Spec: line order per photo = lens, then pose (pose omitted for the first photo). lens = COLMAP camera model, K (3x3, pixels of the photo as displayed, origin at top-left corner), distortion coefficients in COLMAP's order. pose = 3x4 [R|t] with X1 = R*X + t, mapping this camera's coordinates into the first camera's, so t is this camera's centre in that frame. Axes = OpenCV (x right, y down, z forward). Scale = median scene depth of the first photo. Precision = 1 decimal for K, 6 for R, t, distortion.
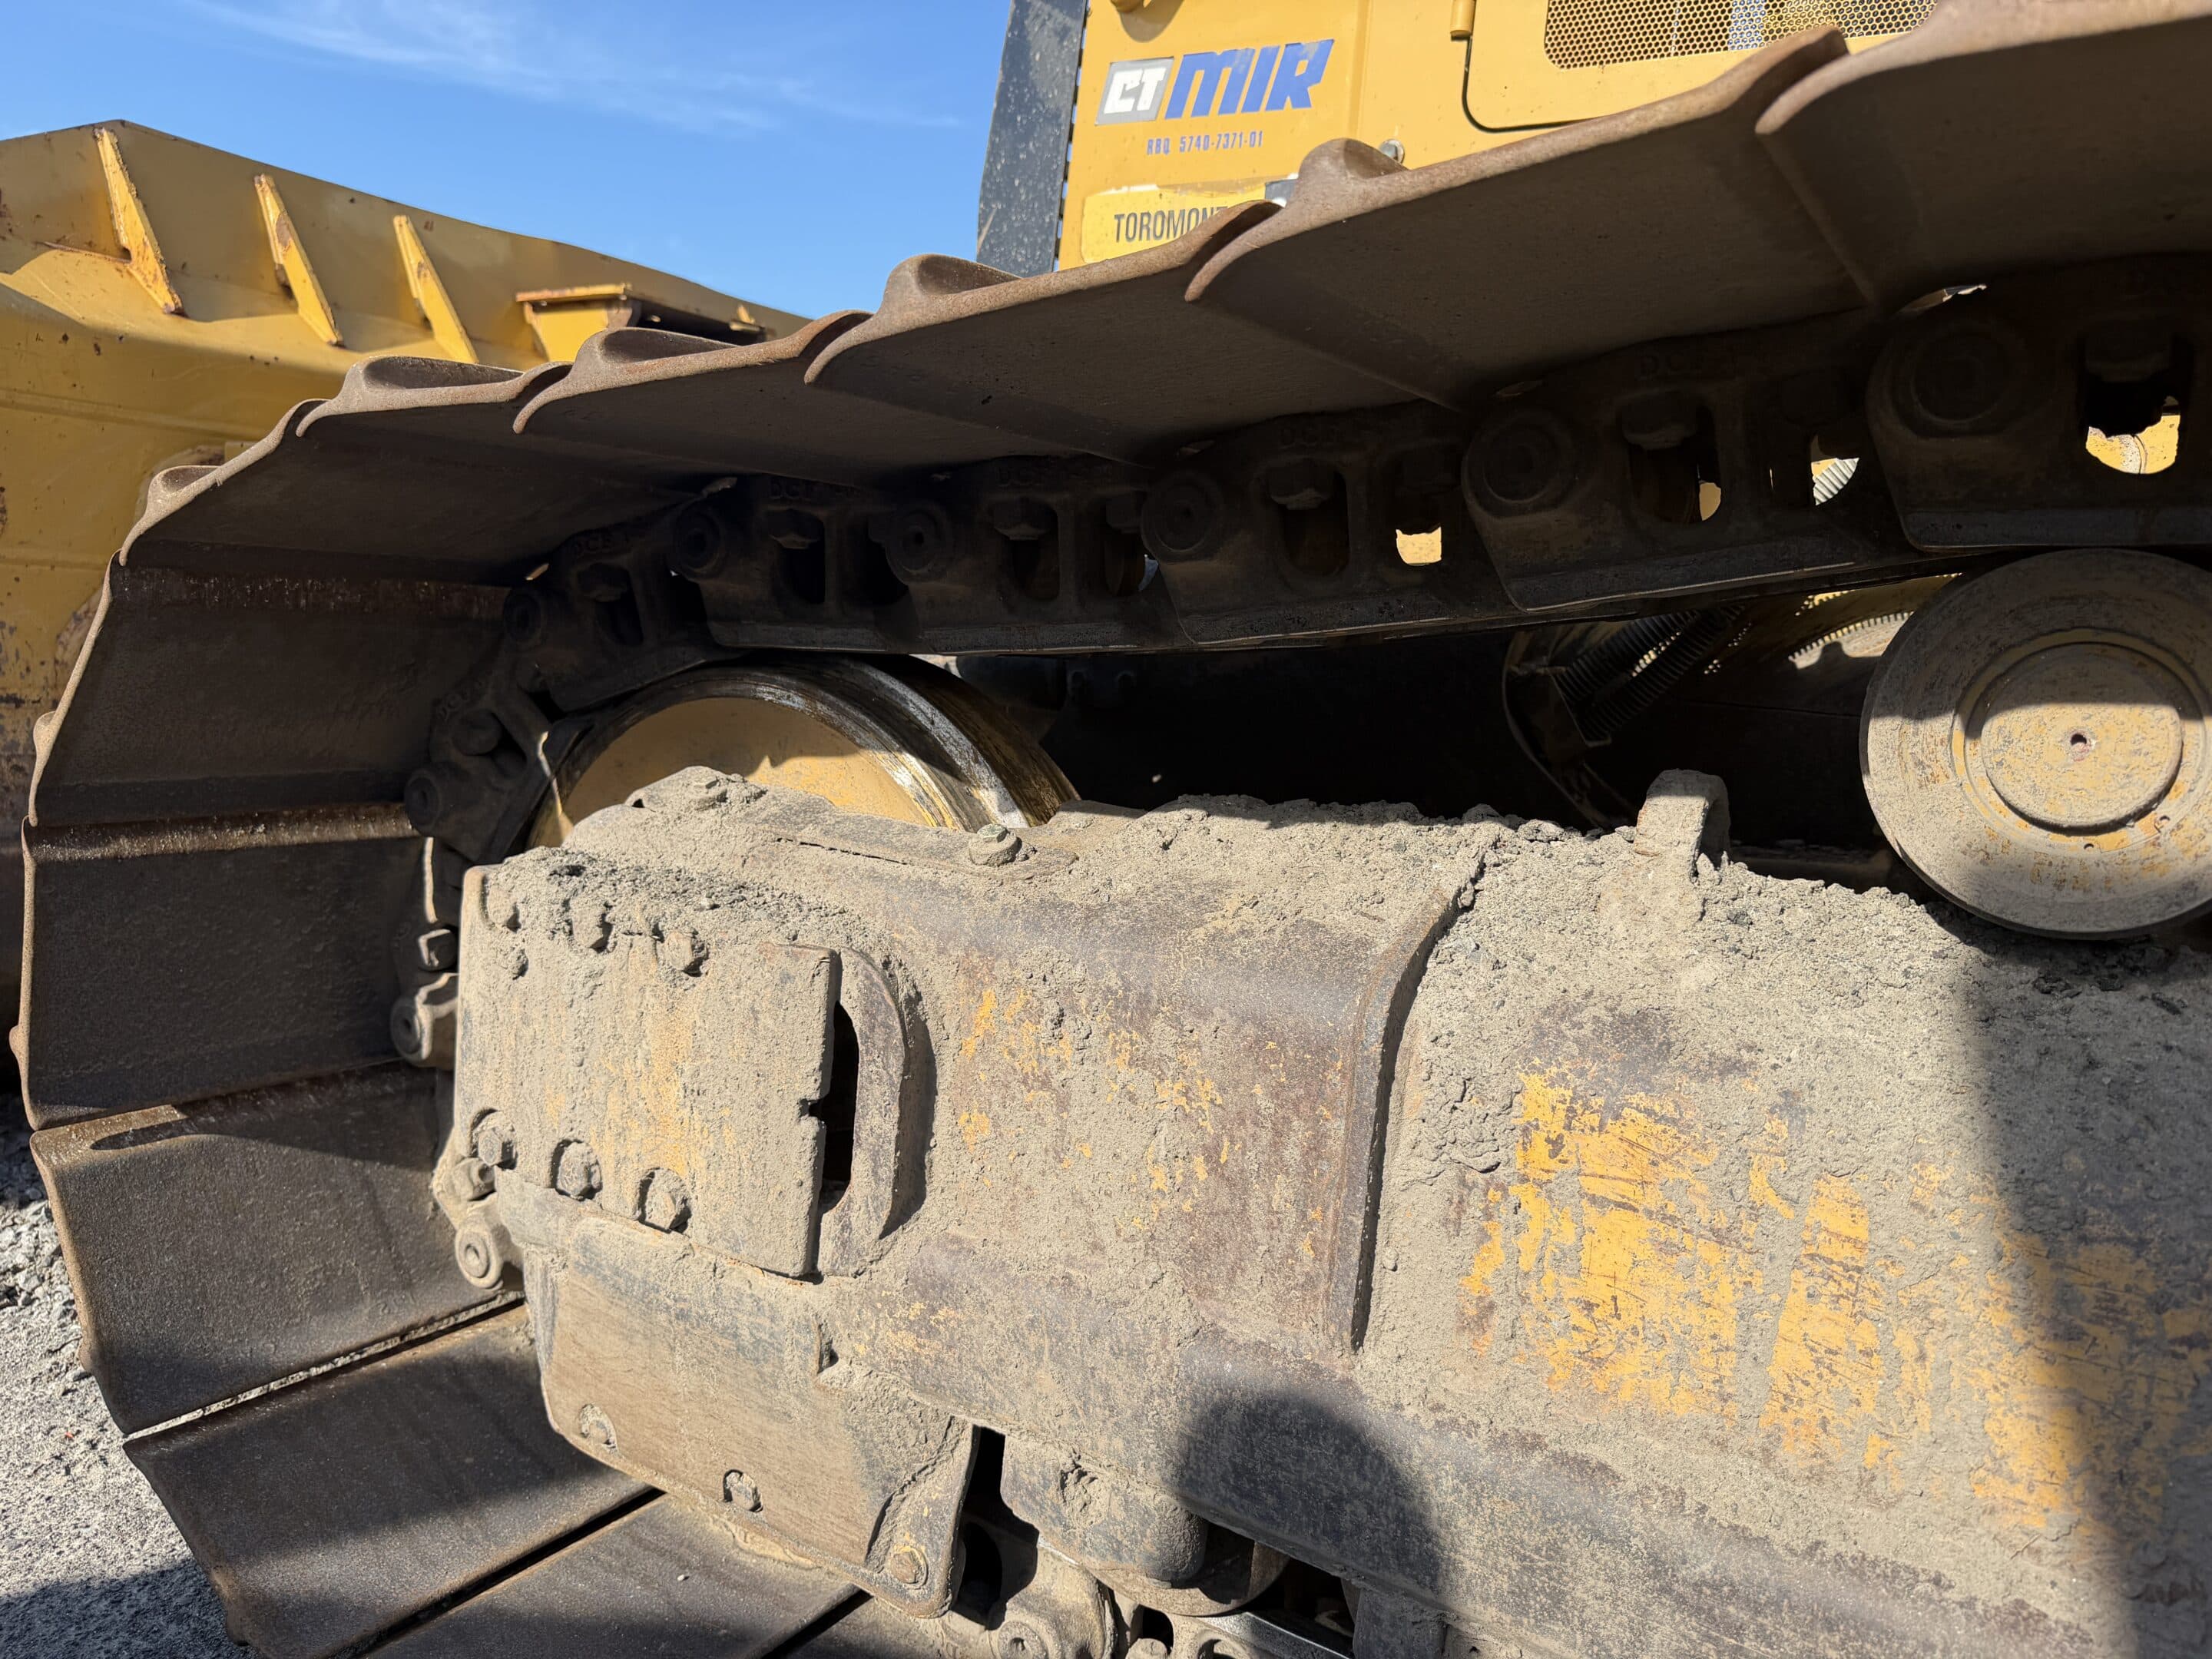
lens RADIAL K [[1565.1, 0, 1112.6], [0, 1565.1, 830.9], [0, 0, 1]] dist [0.003409, -0.003607]
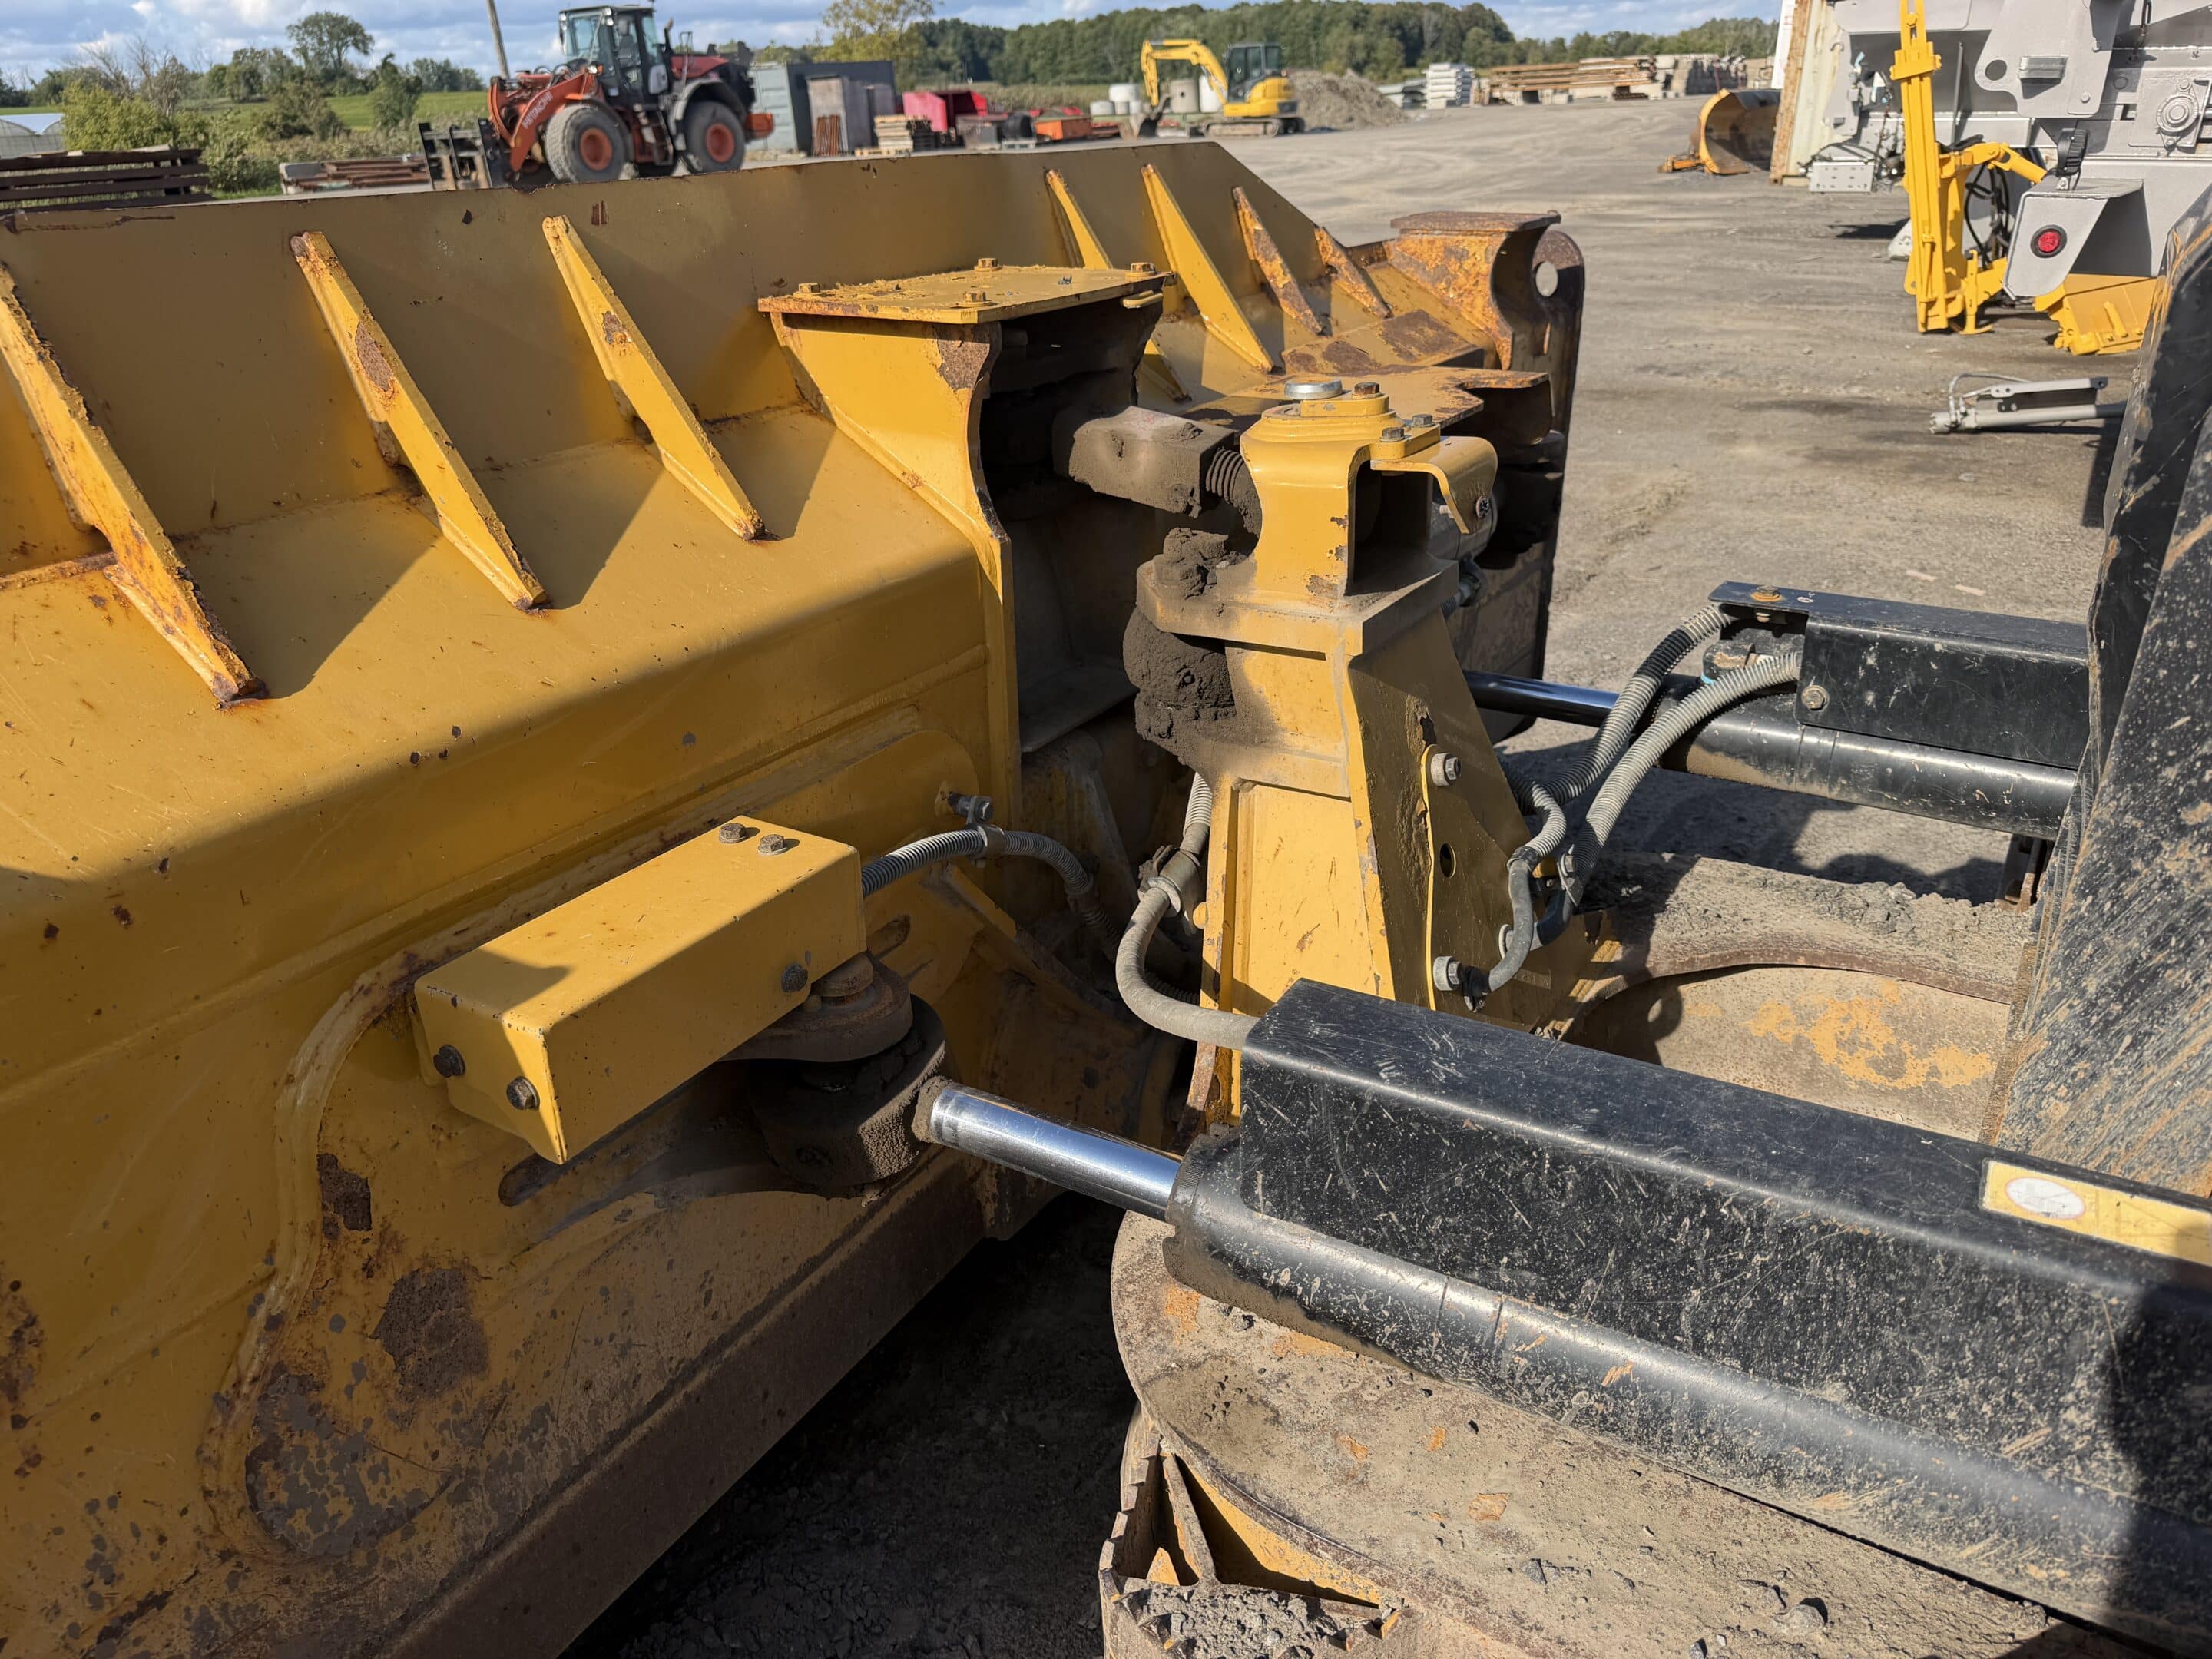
lens RADIAL K [[1565.1, 0, 1105.4], [0, 1565.1, 831.1], [0, 0, 1]] dist [0.003409, -0.003607]
pose [[0.996541, -0.071955, -0.041582, -0.292984], [0.081029, 0.952435, 0.293771, -0.373357], [0.018466, -0.296125, 0.954971, 0.492926]]
